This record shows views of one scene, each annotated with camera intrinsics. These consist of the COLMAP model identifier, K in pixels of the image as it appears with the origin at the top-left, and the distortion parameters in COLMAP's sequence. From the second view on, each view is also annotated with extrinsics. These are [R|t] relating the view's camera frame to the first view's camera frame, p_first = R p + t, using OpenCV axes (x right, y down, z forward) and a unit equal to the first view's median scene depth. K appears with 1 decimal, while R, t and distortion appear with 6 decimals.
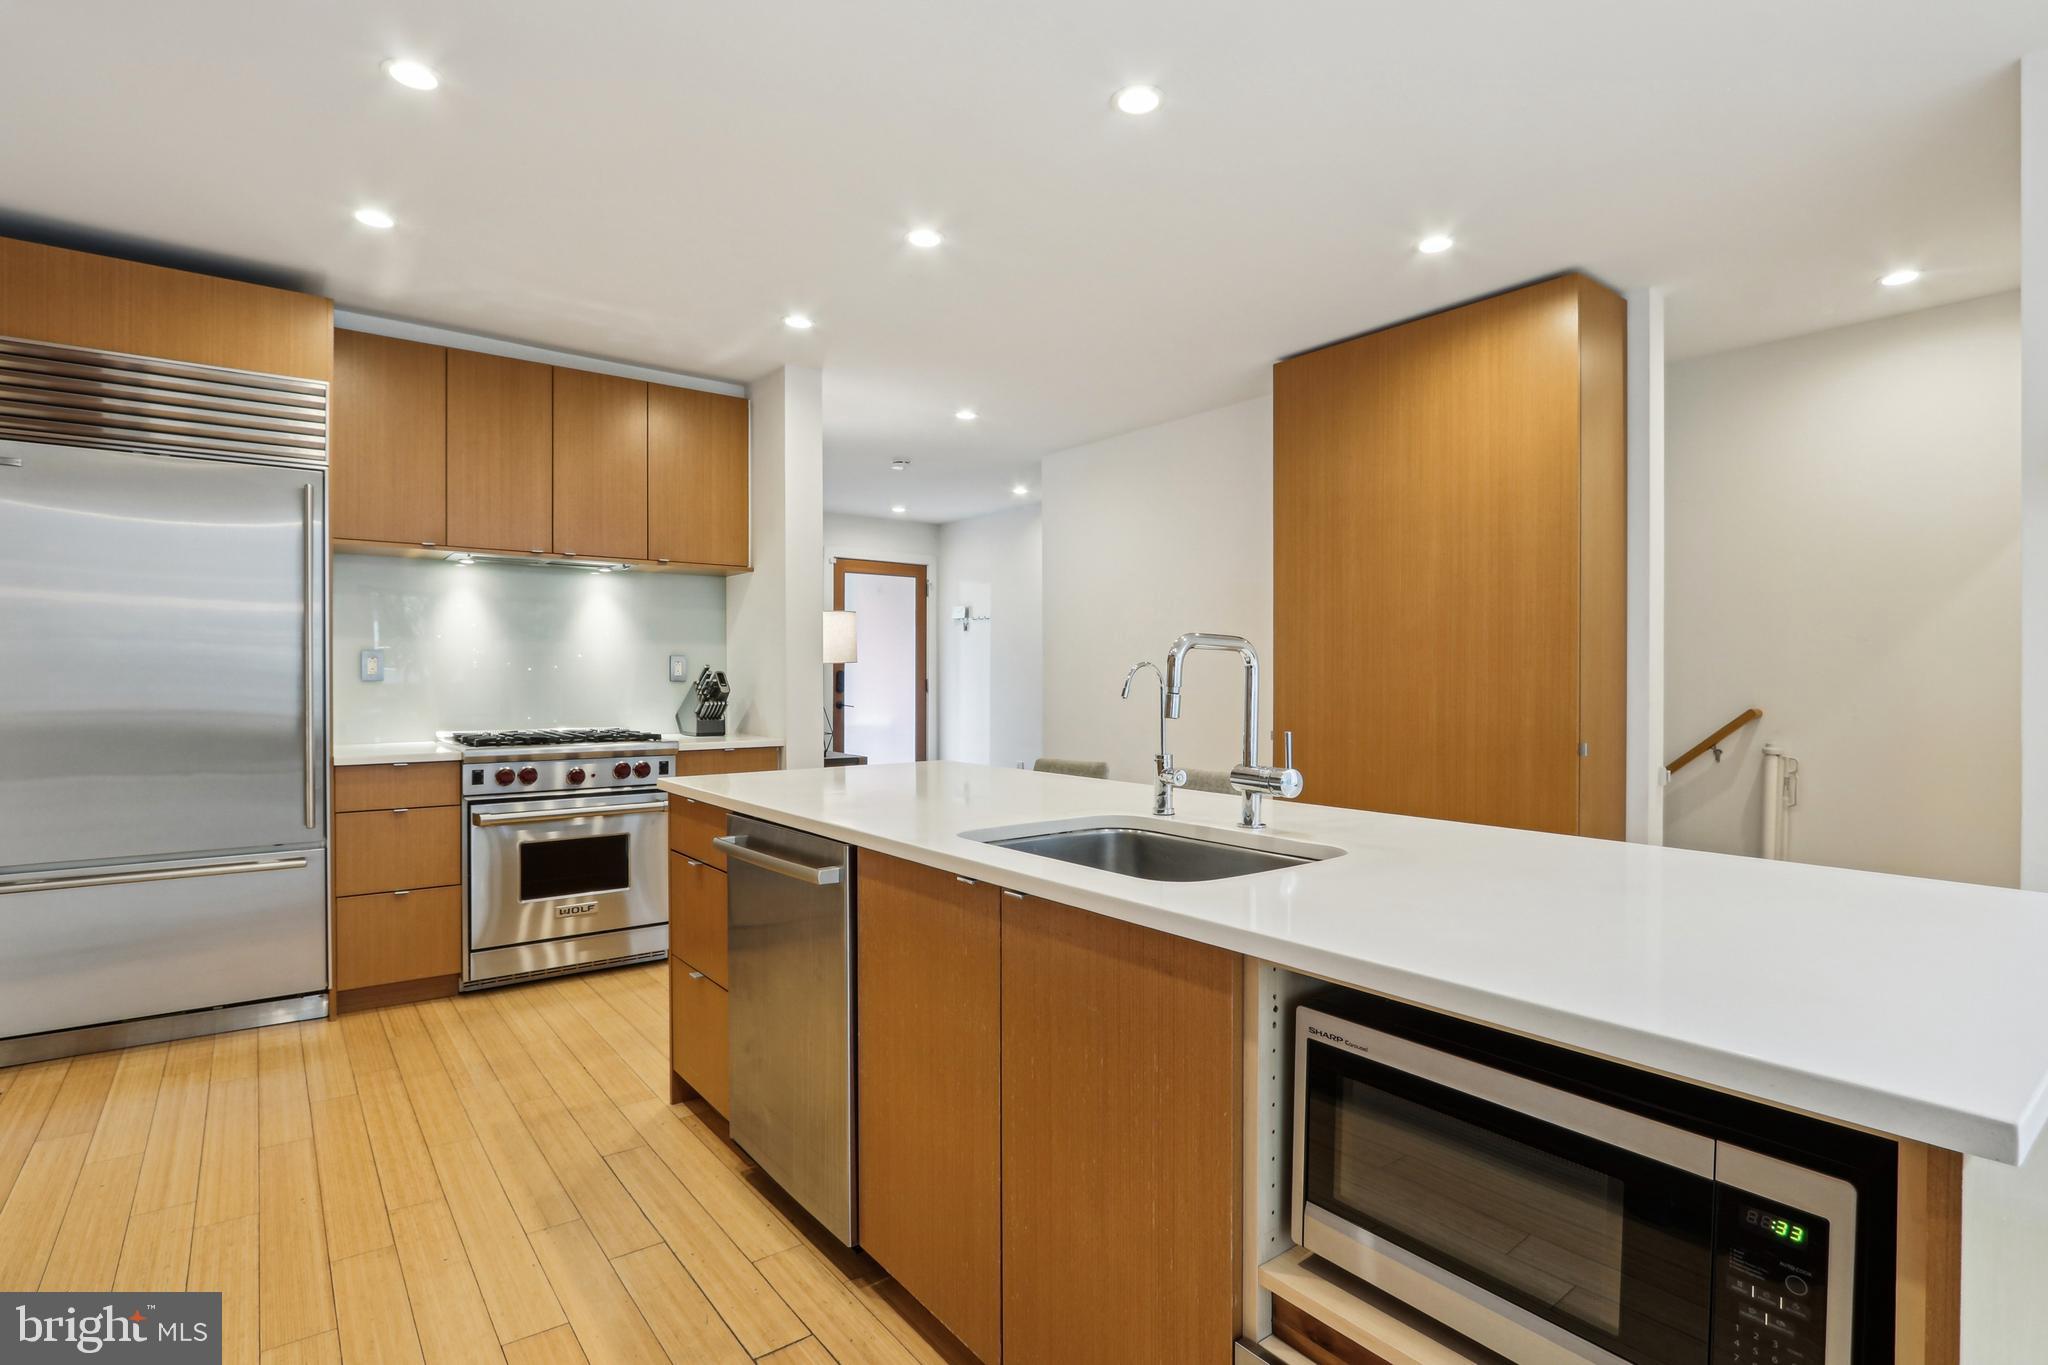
lens RADIAL K [[997.7, 0, 1017.6], [0, 997.7, 672.8], [0, 0, 1]] dist [-0.013119, -0.000192]
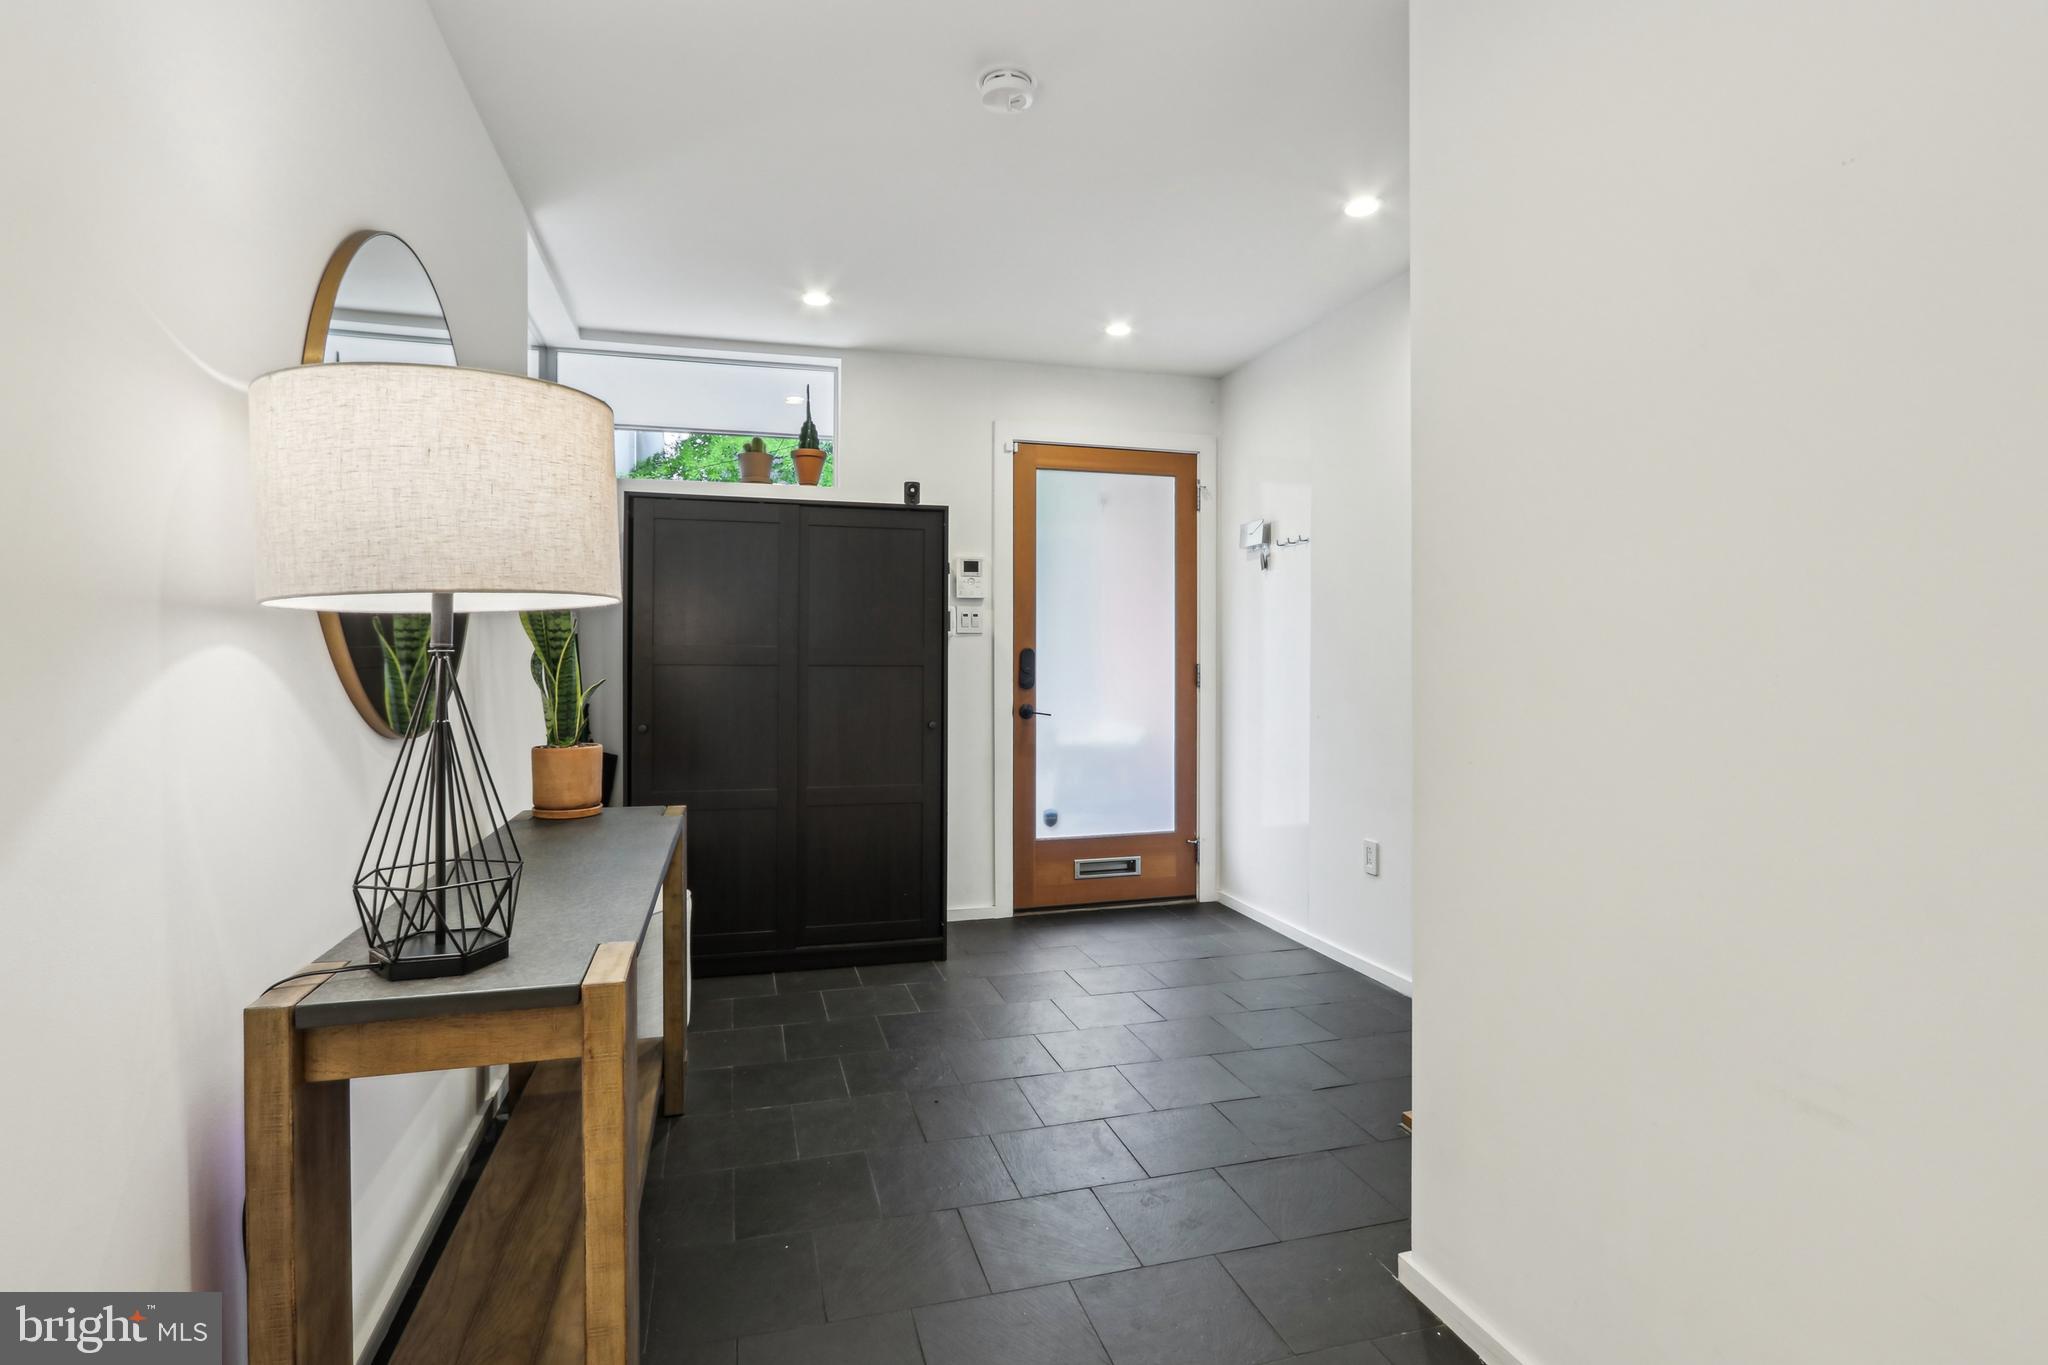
lens RADIAL K [[1016.9, 0, 1023.4], [0, 1016.9, 656.5], [0, 0, 1]] dist [-0.008068, -0.000381]
pose [[0.936817, -0.004471, -0.349791, 0.030619], [0.004603, 0.999989, -0.000454, 0.004878], [0.349790, -0.001185, 0.936827, 1.006530]]
